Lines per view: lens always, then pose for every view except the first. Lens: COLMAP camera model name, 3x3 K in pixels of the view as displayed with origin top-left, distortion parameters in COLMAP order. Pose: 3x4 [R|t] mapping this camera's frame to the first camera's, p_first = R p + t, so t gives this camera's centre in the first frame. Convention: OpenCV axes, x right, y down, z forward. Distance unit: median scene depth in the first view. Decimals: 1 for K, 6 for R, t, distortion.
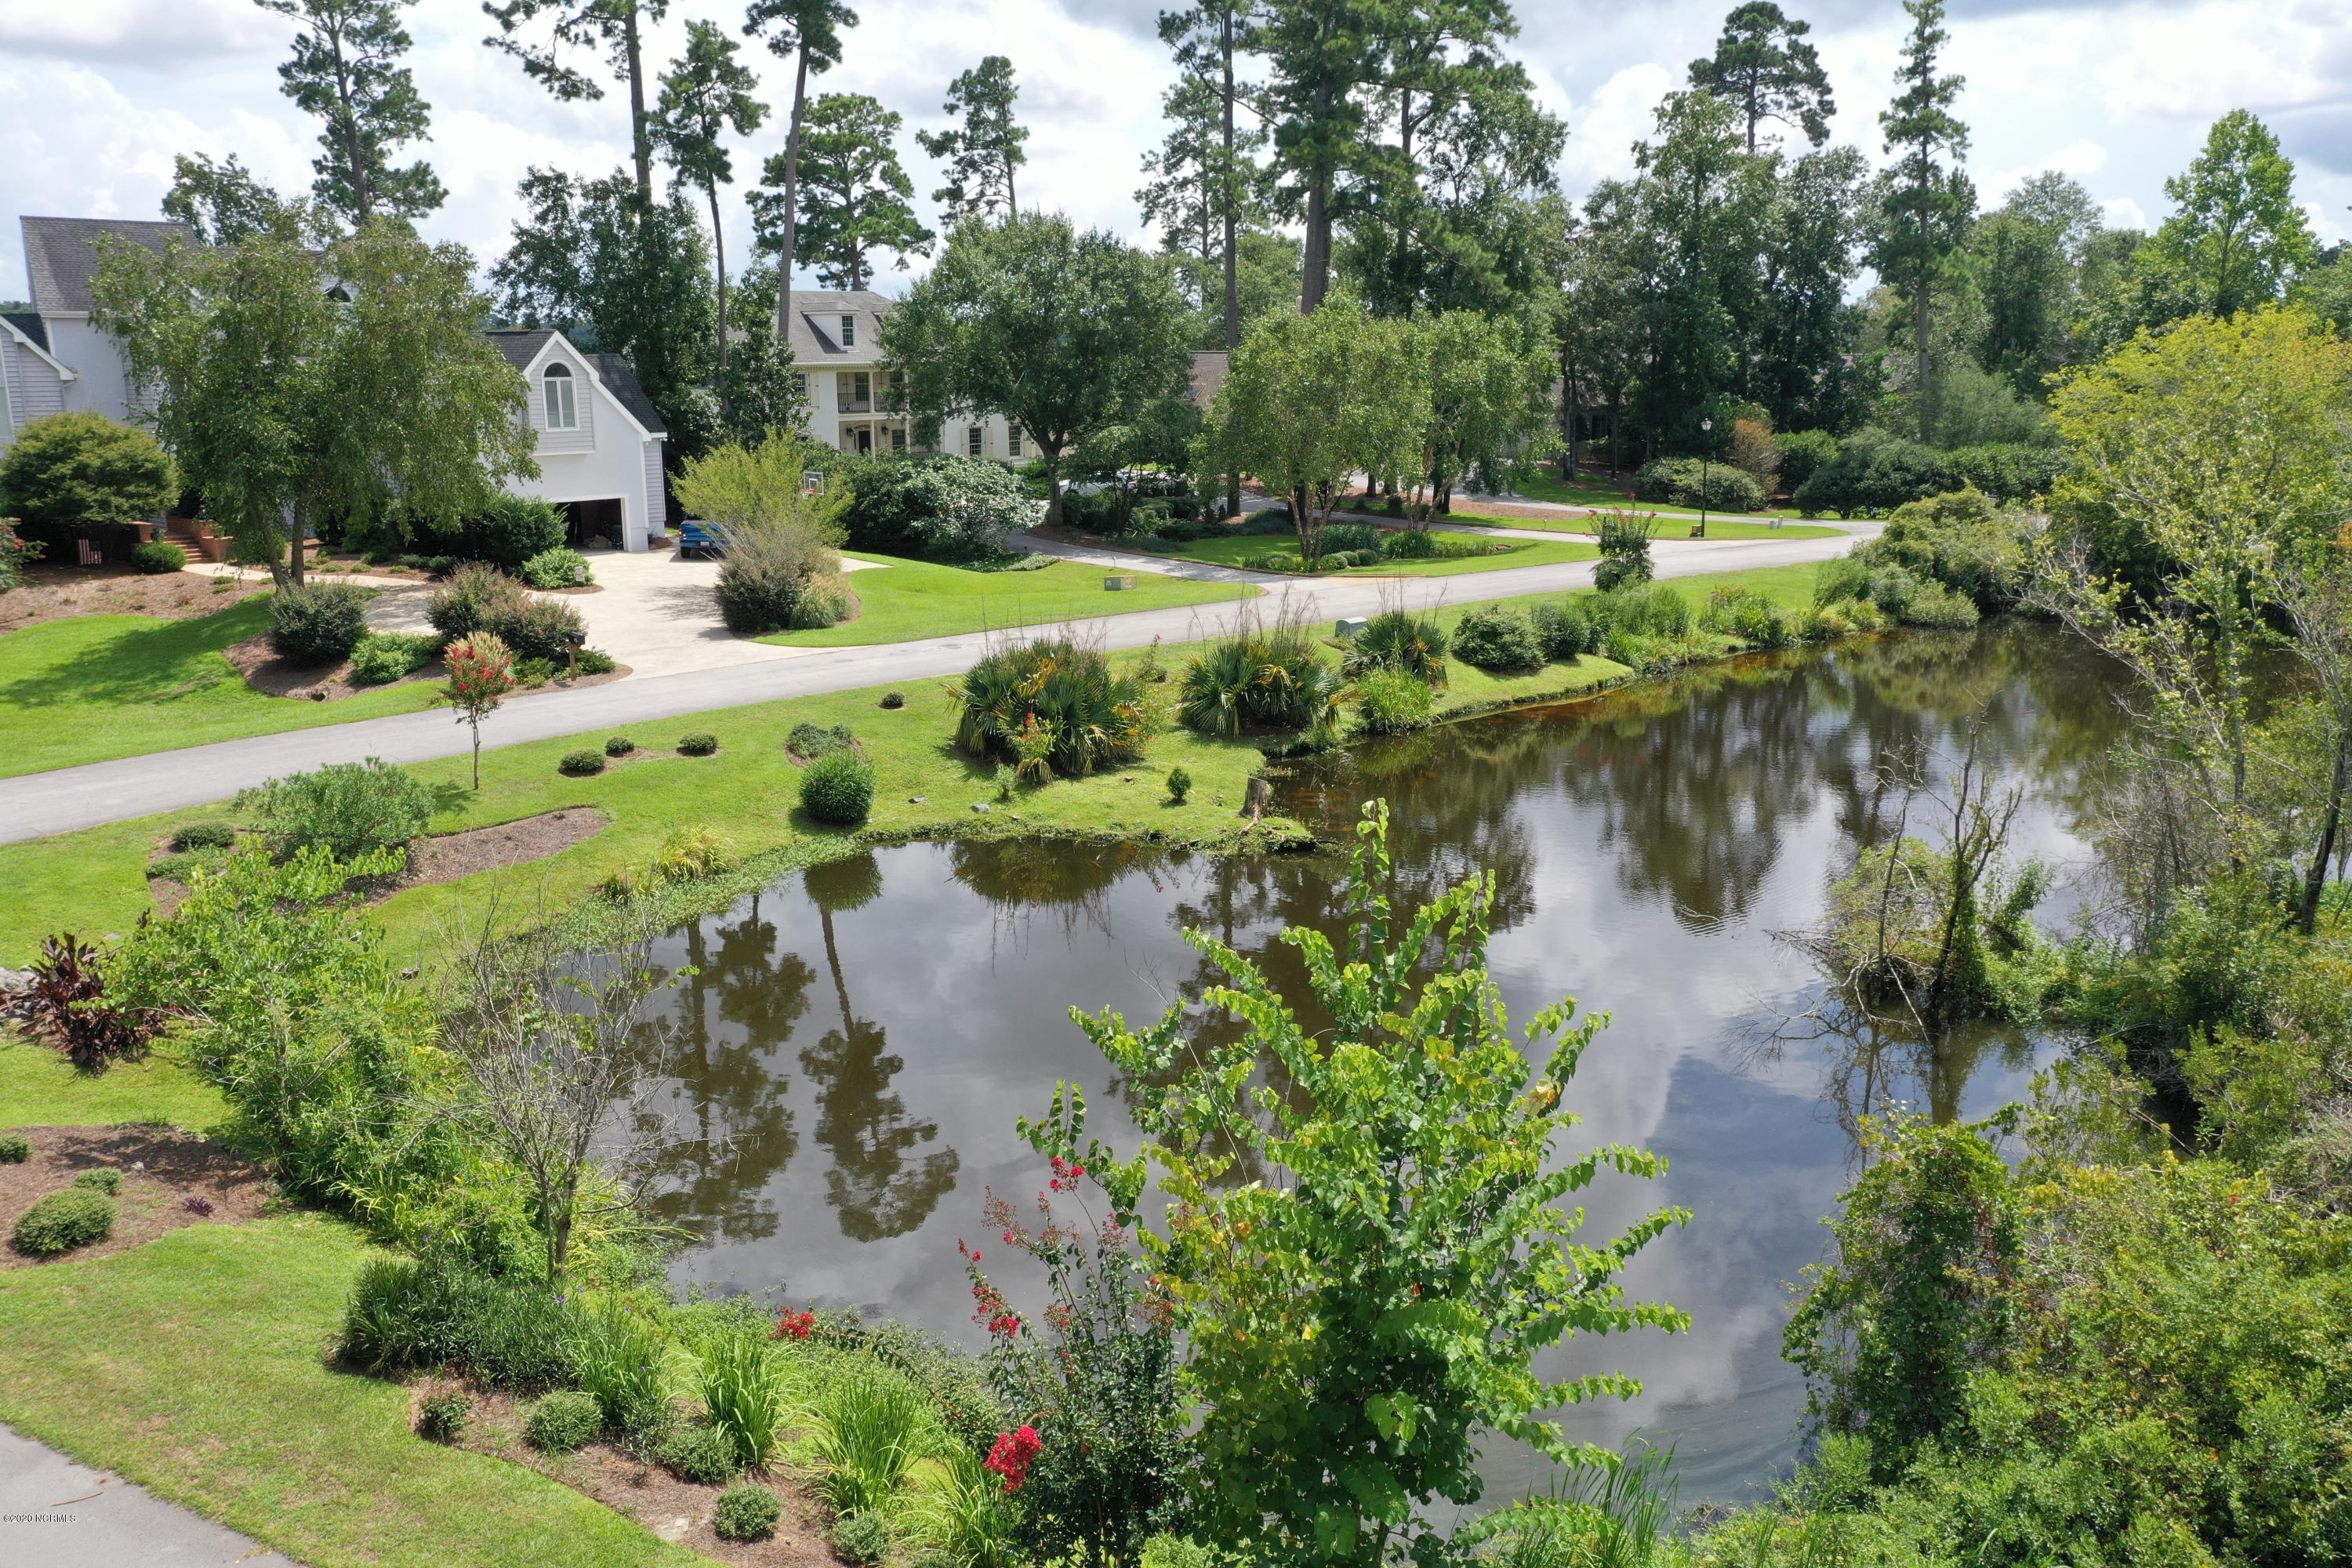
lens RADIAL K [[1812.9, 0, 1177.2], [0, 1812.9, 781.3], [0, 0, 1]] dist [-0.010462, 0.004135]
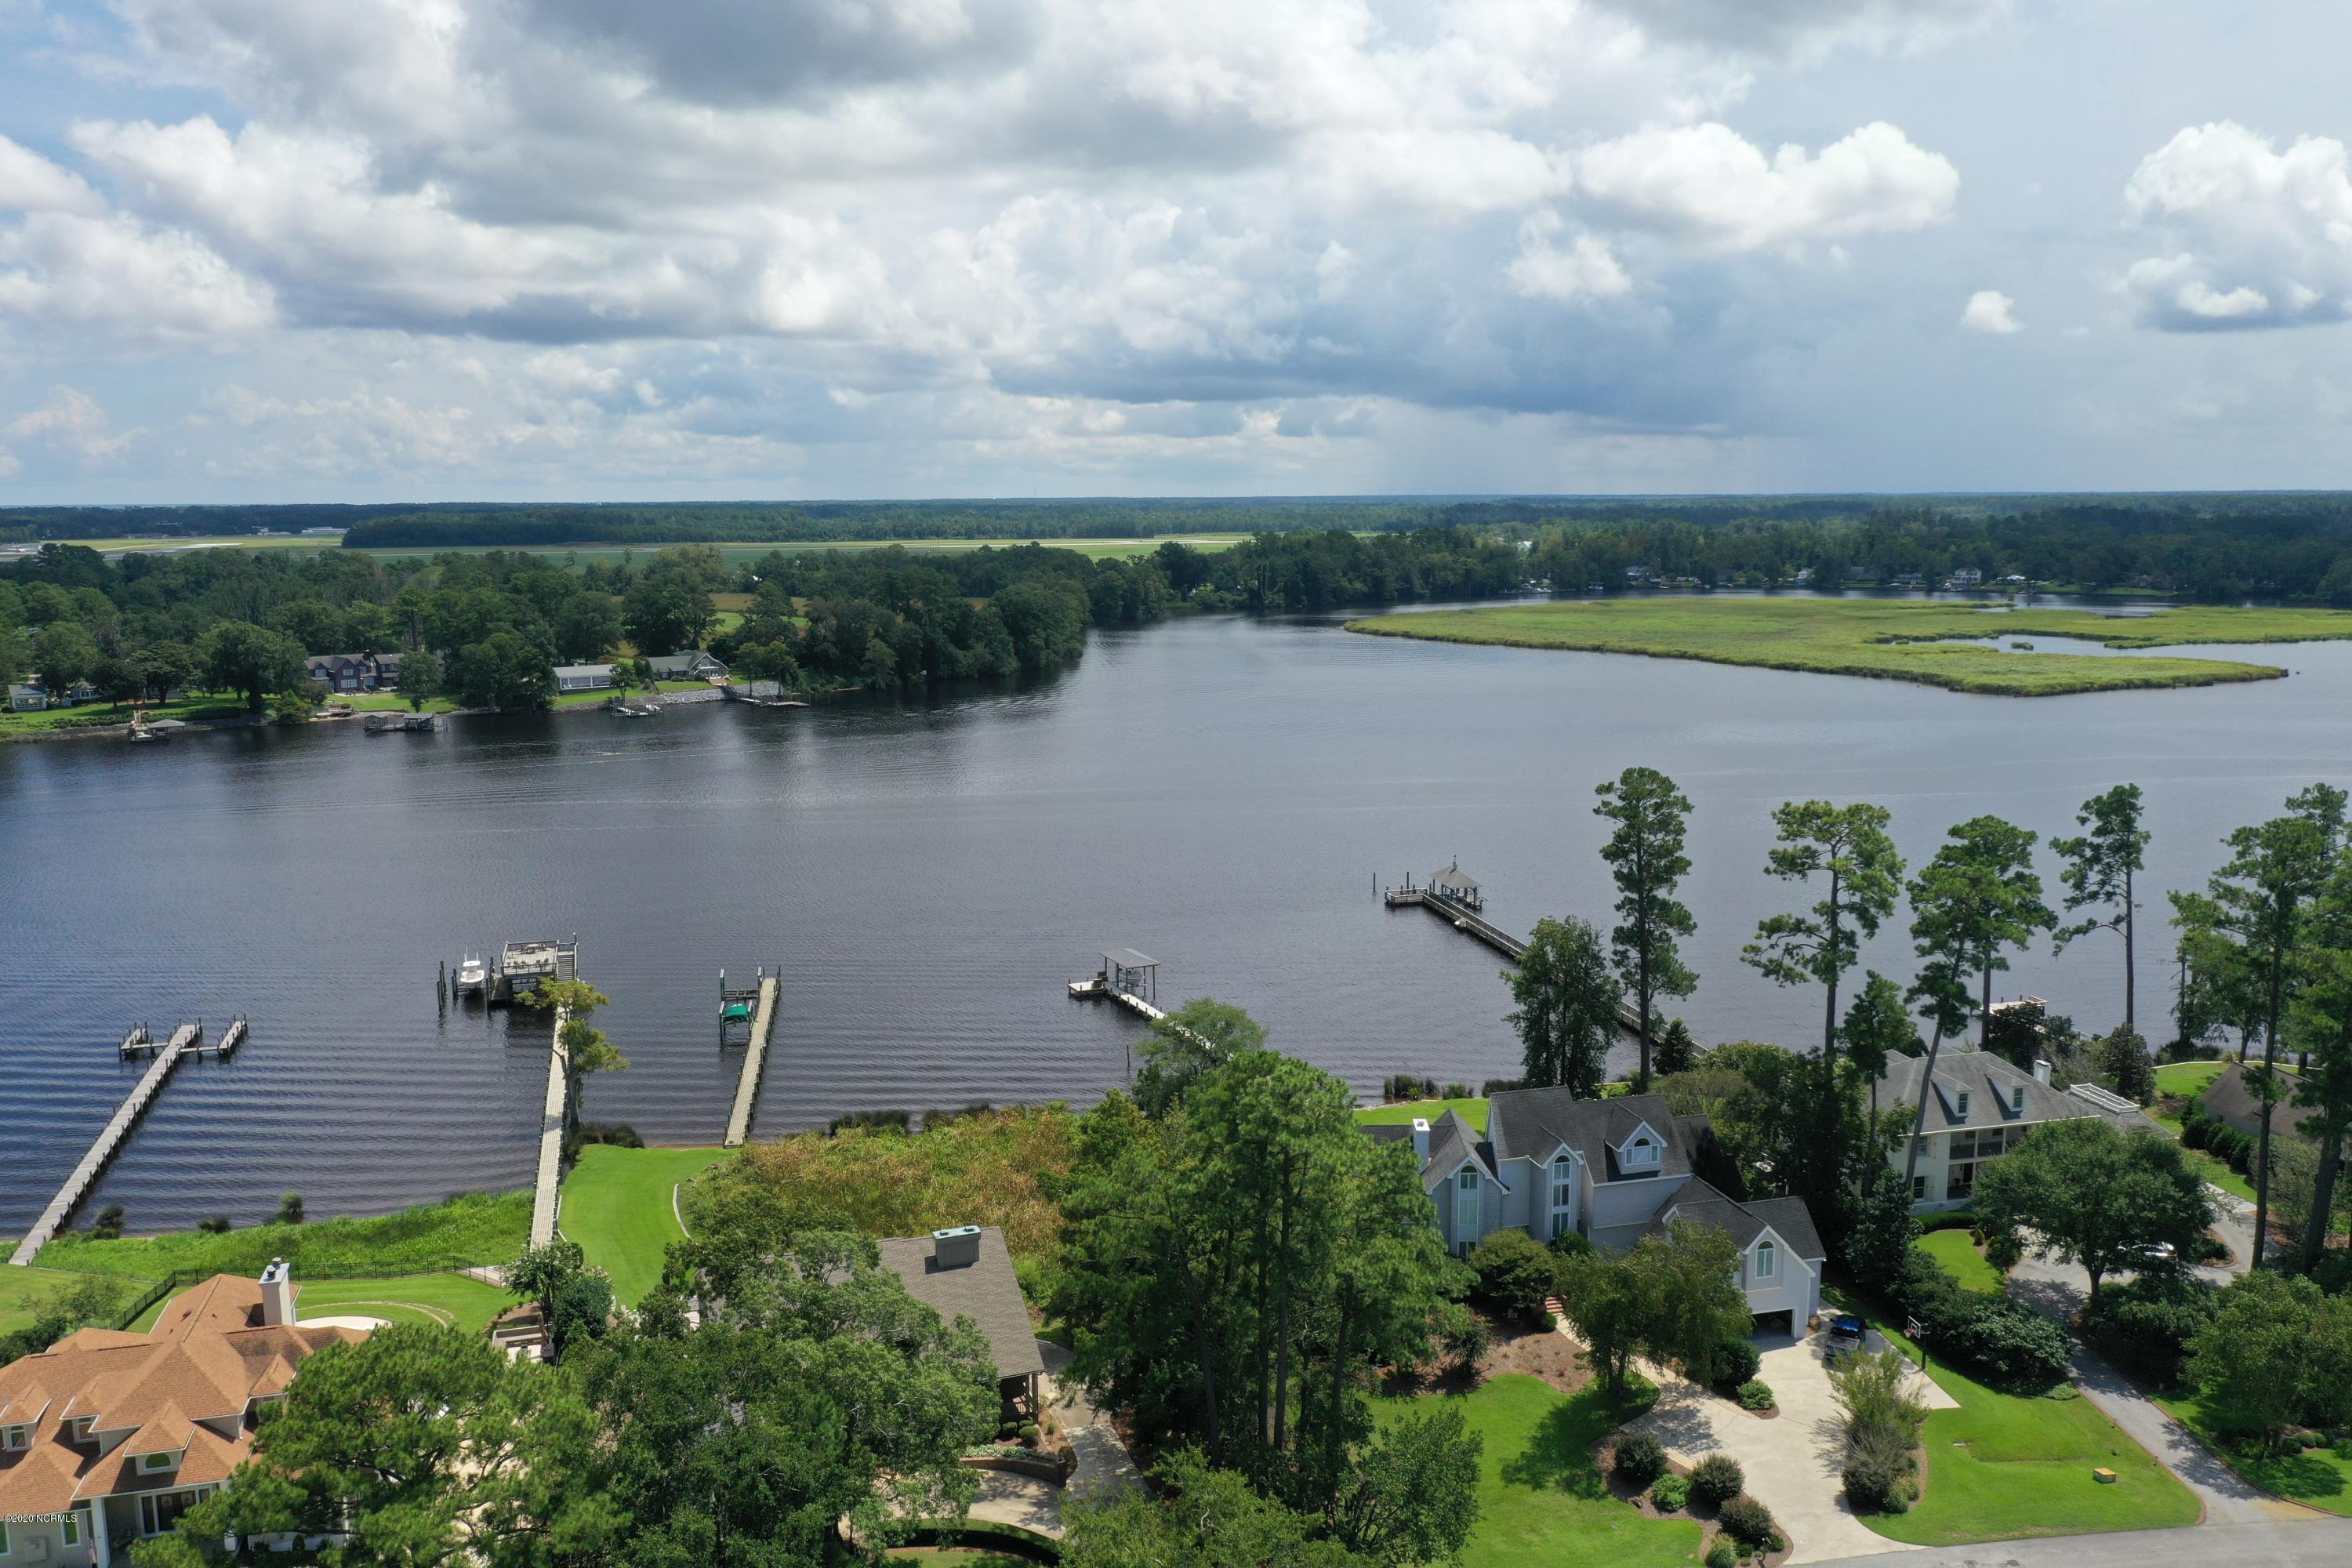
lens RADIAL K [[1812.9, 0, 1173.0], [0, 1812.9, 783.6], [0, 0, 1]] dist [-0.010462, 0.004135]
pose [[0.817406, 0.093925, -0.568353, 0.117912], [-0.115908, 0.993257, -0.002556, -0.511563], [0.564280, 0.067966, 0.822781, -0.666780]]
